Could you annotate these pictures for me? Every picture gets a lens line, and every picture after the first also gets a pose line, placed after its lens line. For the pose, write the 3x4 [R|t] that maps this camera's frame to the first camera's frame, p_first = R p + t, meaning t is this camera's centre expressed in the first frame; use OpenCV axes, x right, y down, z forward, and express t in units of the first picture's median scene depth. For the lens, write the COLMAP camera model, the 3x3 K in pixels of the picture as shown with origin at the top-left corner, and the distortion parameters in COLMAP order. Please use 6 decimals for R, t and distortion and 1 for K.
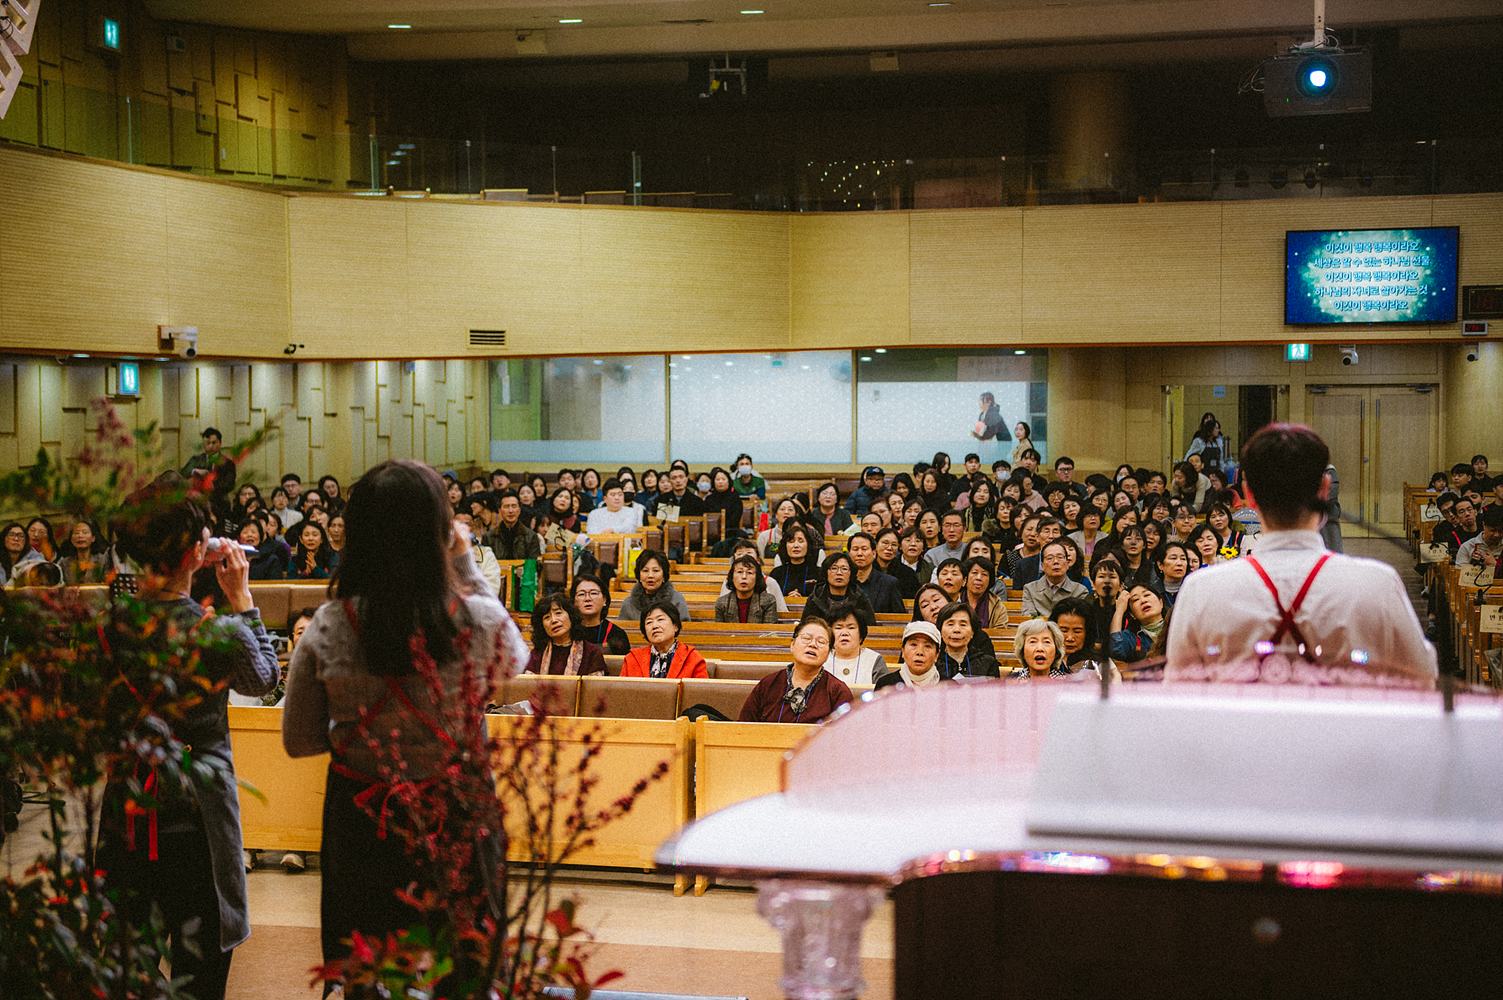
lens RADIAL K [[2446.2, 0, 750.2], [0, 2446.2, 503.0], [0, 0, 1]] dist [0.219373, 0.000000]
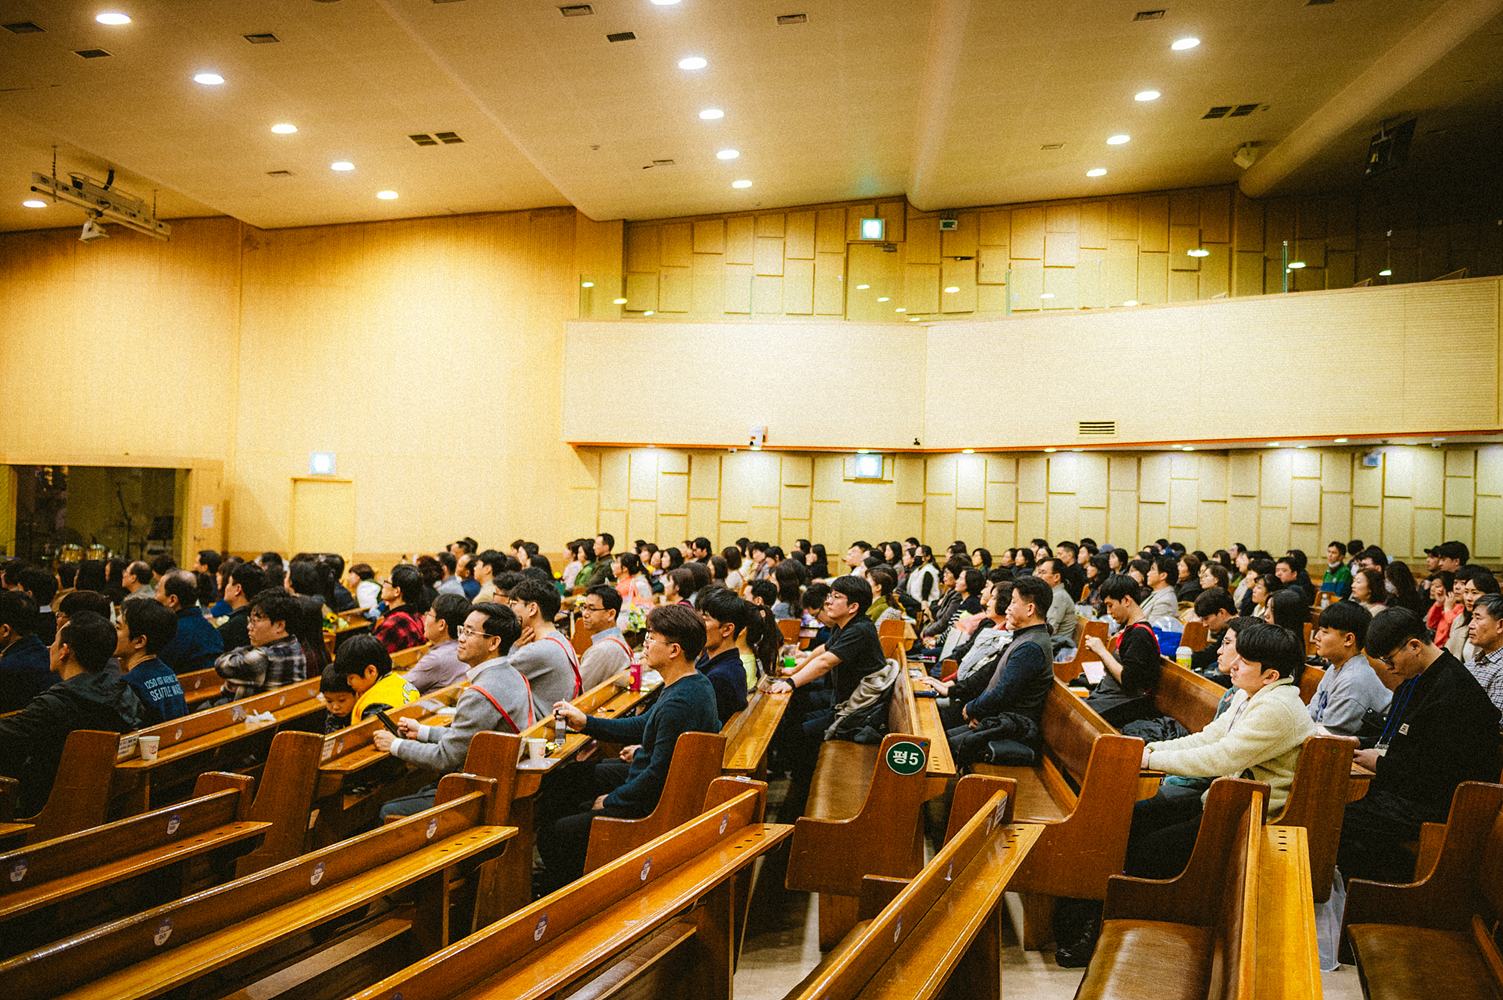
lens RADIAL K [[1638.9, 0, 758.8], [0, 1638.9, 502.3], [0, 0, 1]] dist [0.104339, 0.000000]
pose [[0.159256, 0.006218, -0.987218, 0.620311], [-0.065426, 0.997848, -0.004269, -0.019499], [0.985067, 0.065270, 0.159320, 0.726848]]
